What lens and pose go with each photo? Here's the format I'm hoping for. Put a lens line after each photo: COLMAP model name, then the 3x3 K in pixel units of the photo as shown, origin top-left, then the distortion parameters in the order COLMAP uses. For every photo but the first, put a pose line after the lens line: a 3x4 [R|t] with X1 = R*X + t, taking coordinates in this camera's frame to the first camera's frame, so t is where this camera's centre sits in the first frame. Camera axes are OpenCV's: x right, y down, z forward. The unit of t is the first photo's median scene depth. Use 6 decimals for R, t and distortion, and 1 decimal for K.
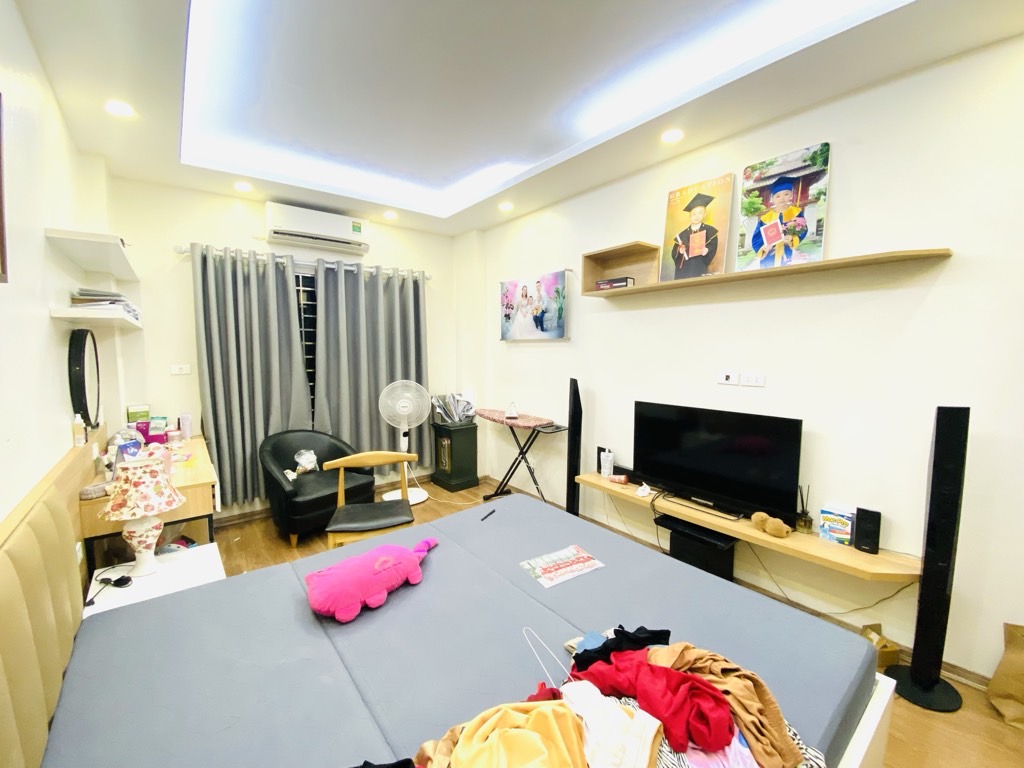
lens RADIAL K [[416.0, 0, 512.9], [0, 416.0, 388.5], [0, 0, 1]] dist [0.012396, -0.015524]
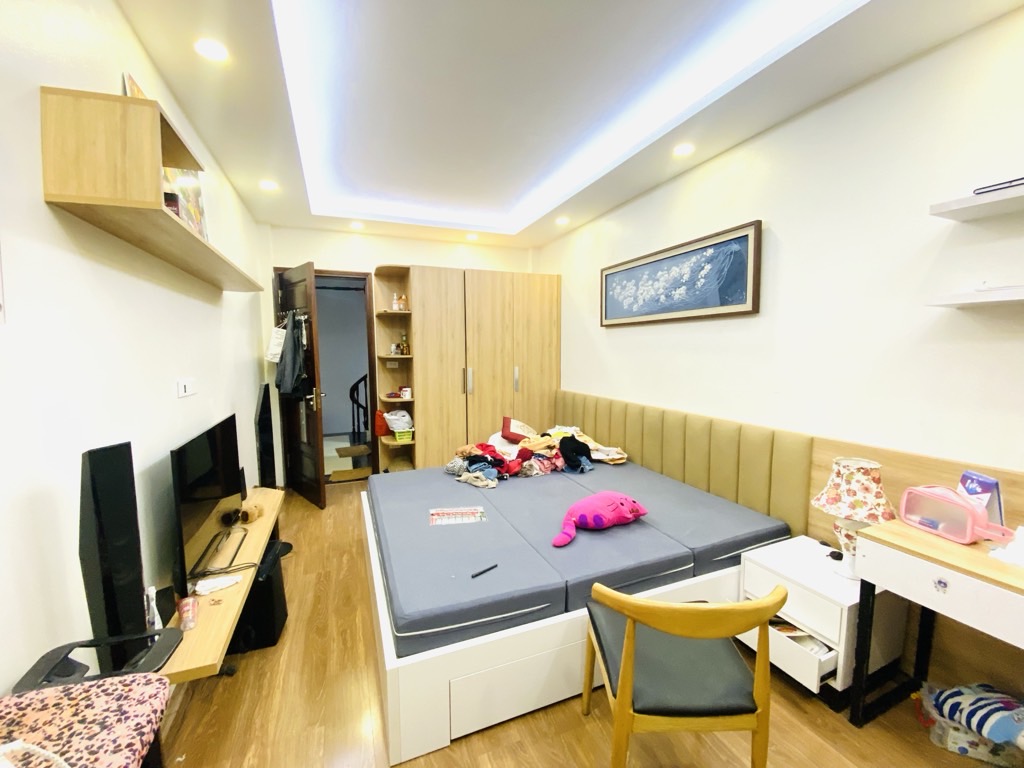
lens RADIAL K [[416.0, 0, 518.1], [0, 416.0, 378.3], [0, 0, 1]] dist [0.012396, -0.015524]
pose [[-0.943807, -0.015975, 0.330111, -0.346427], [0.044793, 0.983432, 0.175656, -0.158048], [-0.327448, 0.180572, -0.927454, 1.481417]]
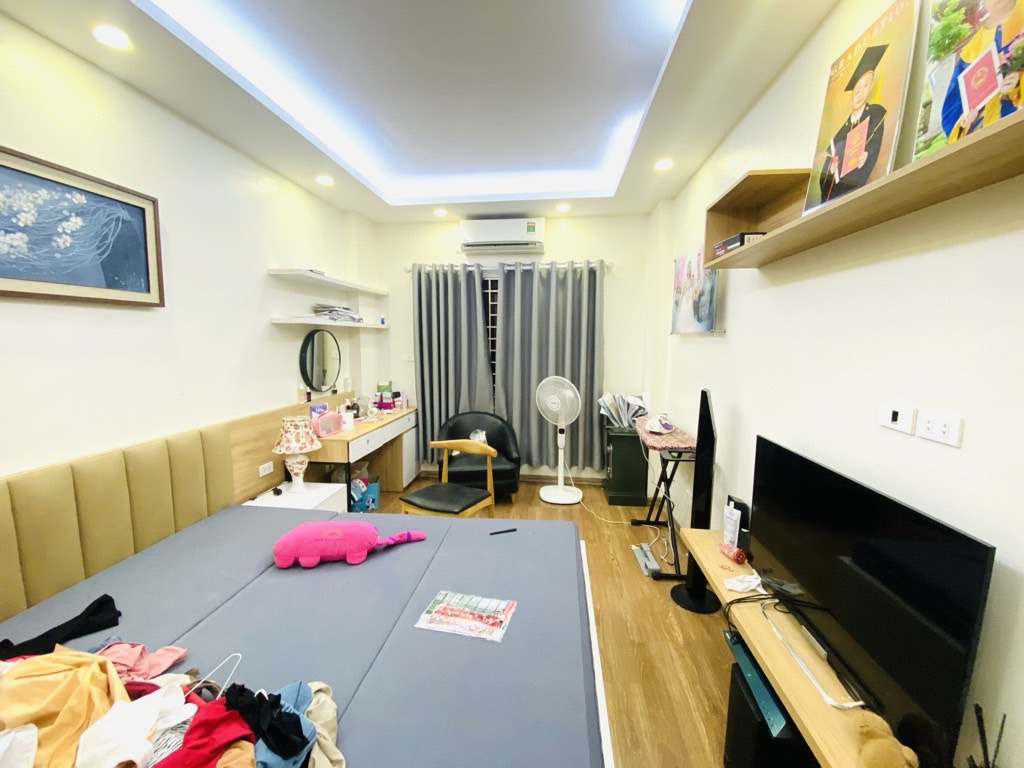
lens RADIAL K [[416.0, 0, 511.6], [0, 416.0, 383.1], [0, 0, 1]] dist [0.012396, -0.015524]
pose [[0.698747, 0.077990, -0.711105, 0.517351], [-0.072562, 0.996640, 0.038005, -0.046943], [0.711679, 0.025043, 0.702058, 0.340821]]
